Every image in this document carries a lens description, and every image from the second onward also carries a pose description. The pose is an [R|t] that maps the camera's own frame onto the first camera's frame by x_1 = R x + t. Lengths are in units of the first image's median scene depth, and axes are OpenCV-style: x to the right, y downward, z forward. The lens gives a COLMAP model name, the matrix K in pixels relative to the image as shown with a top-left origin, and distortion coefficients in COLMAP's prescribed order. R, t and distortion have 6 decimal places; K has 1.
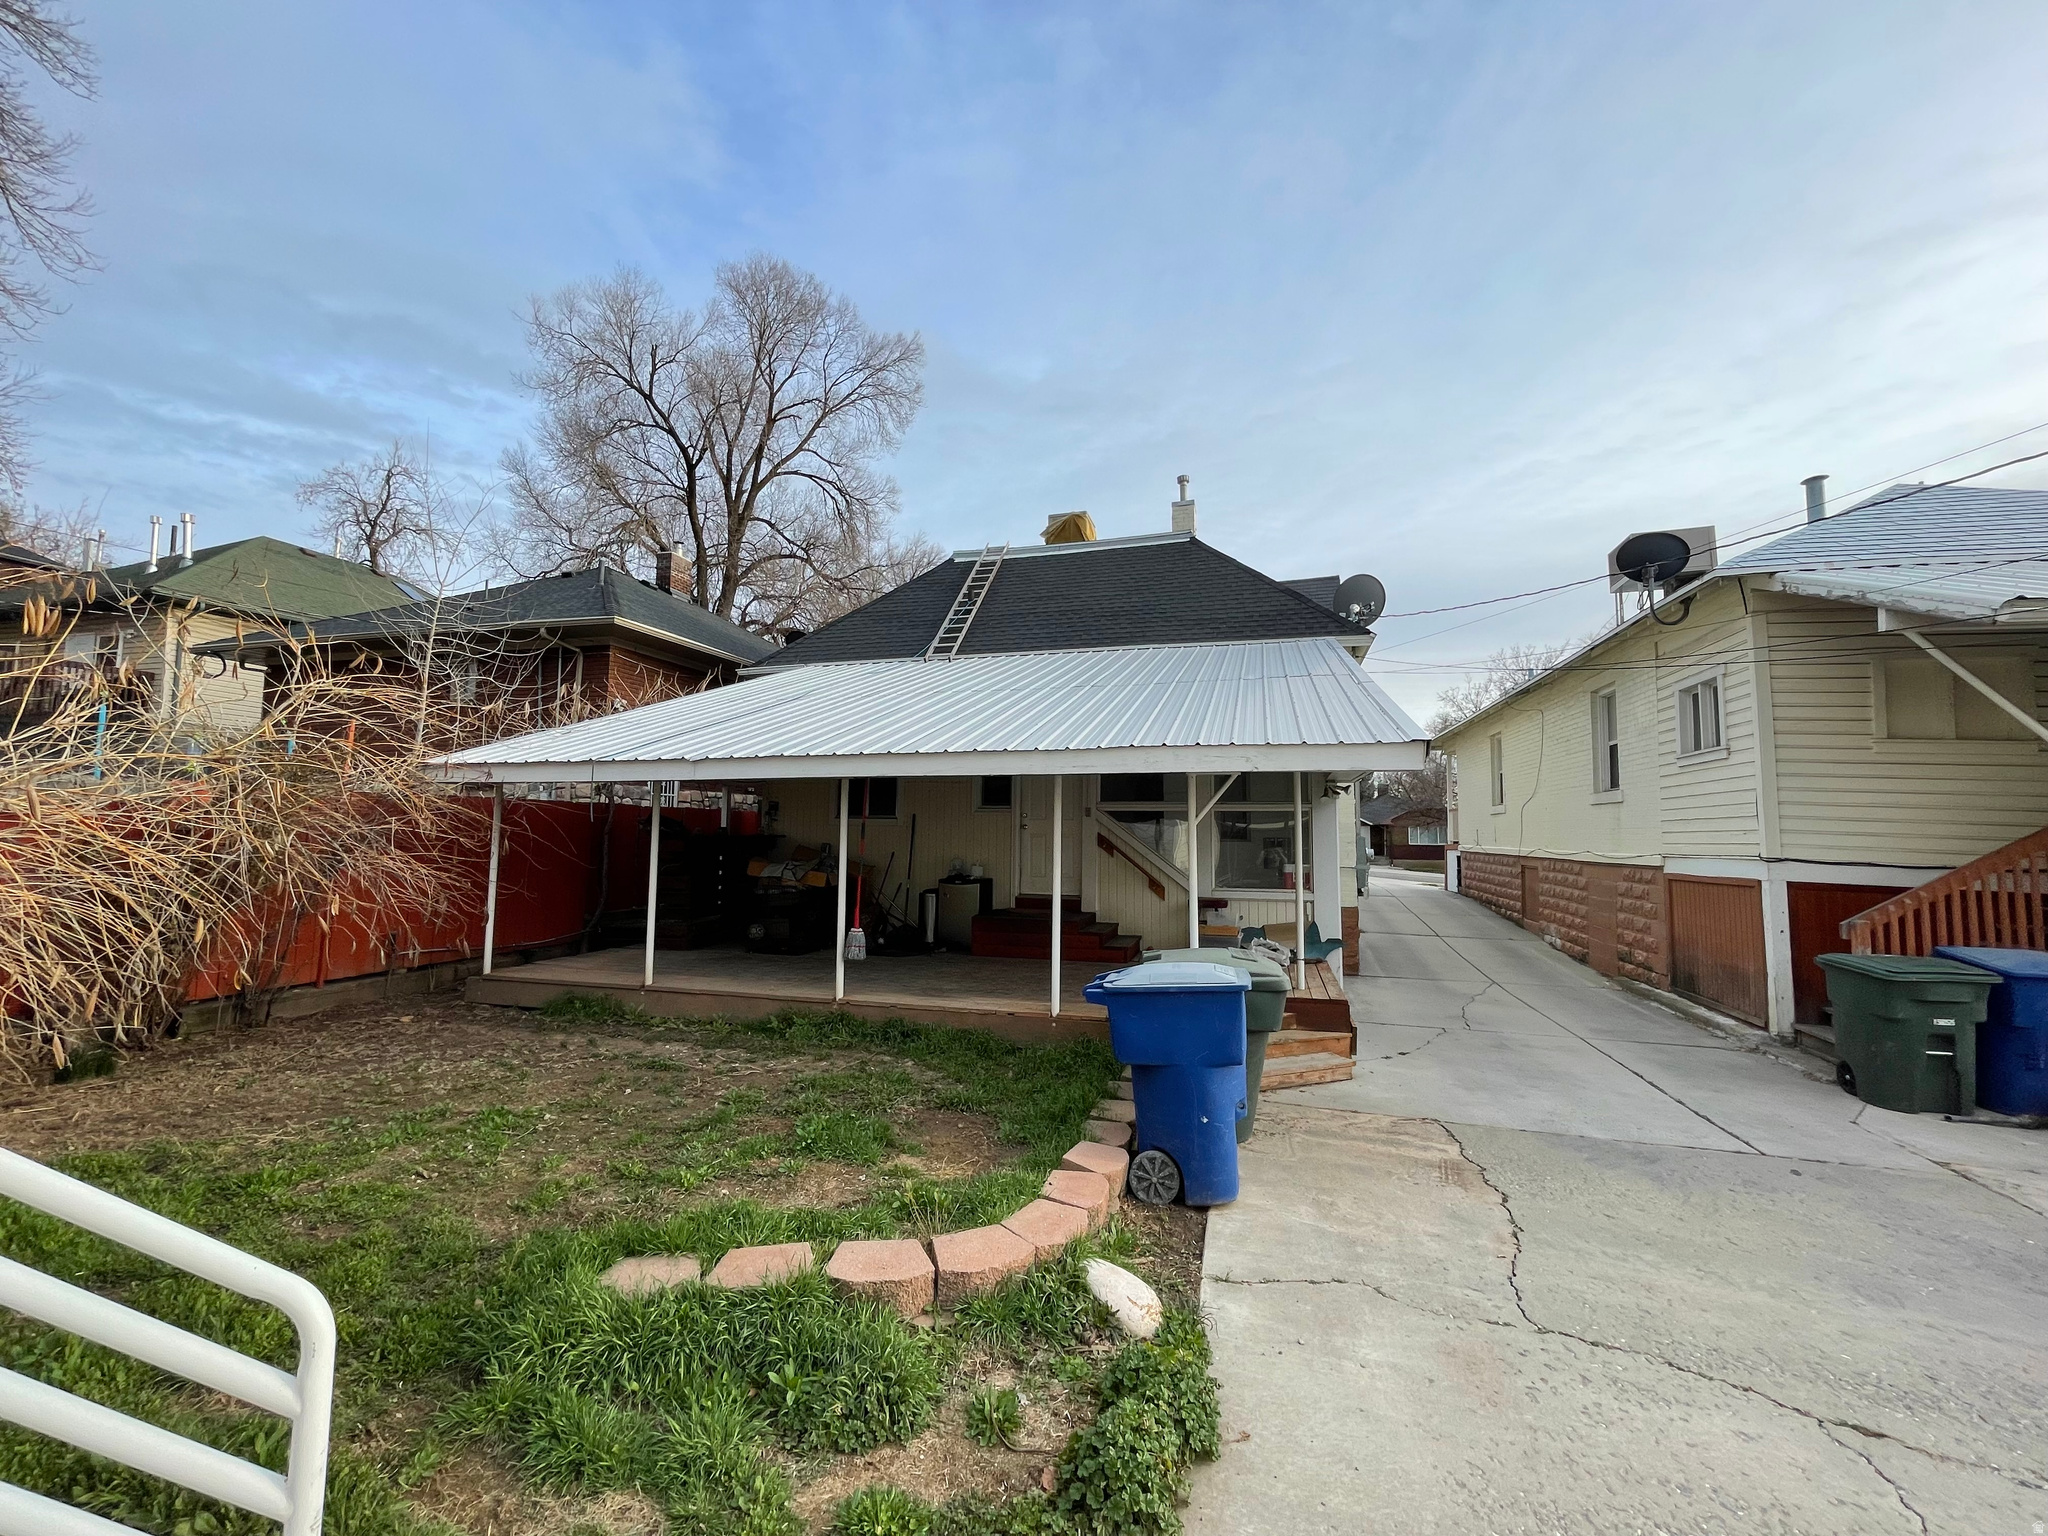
lens RADIAL K [[831.6, 0, 1025.1], [0, 831.6, 770.5], [0, 0, 1]] dist [-0.003513, 0.000441]
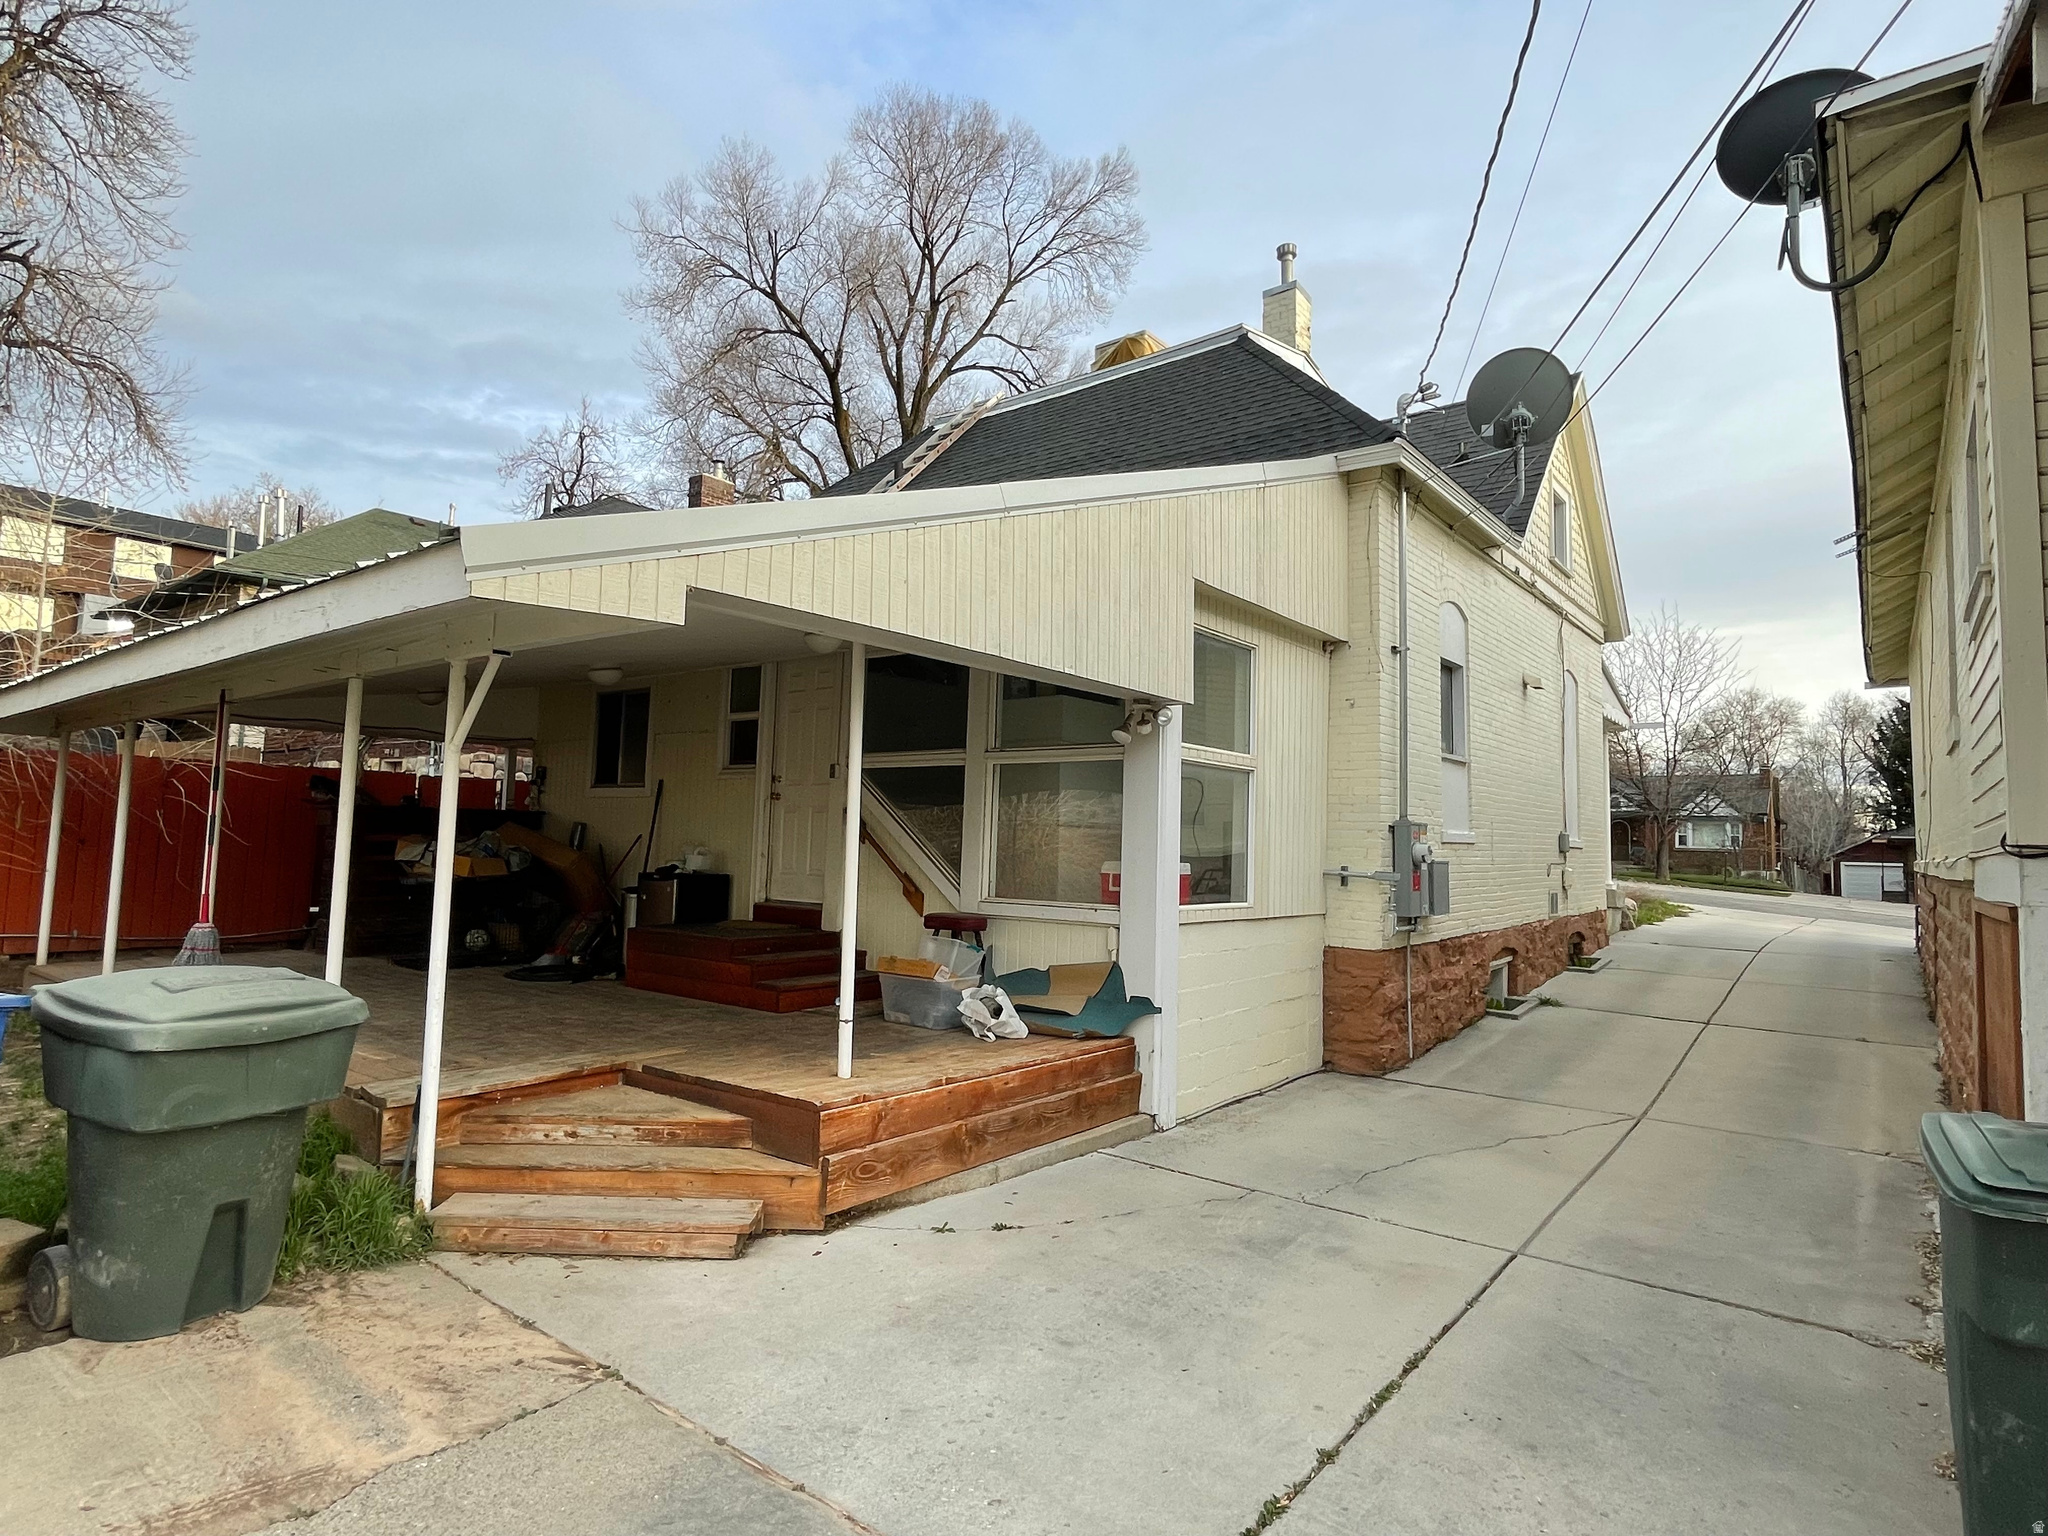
lens RADIAL K [[1095.7, 0, 1022.6], [0, 1095.7, 763.0], [0, 0, 1]] dist [0.004424, -0.000255]
pose [[0.923696, -0.012504, -0.382922, 0.300195], [0.010790, 0.999920, -0.006622, 0.029394], [0.382974, 0.001985, 0.923757, 0.169539]]
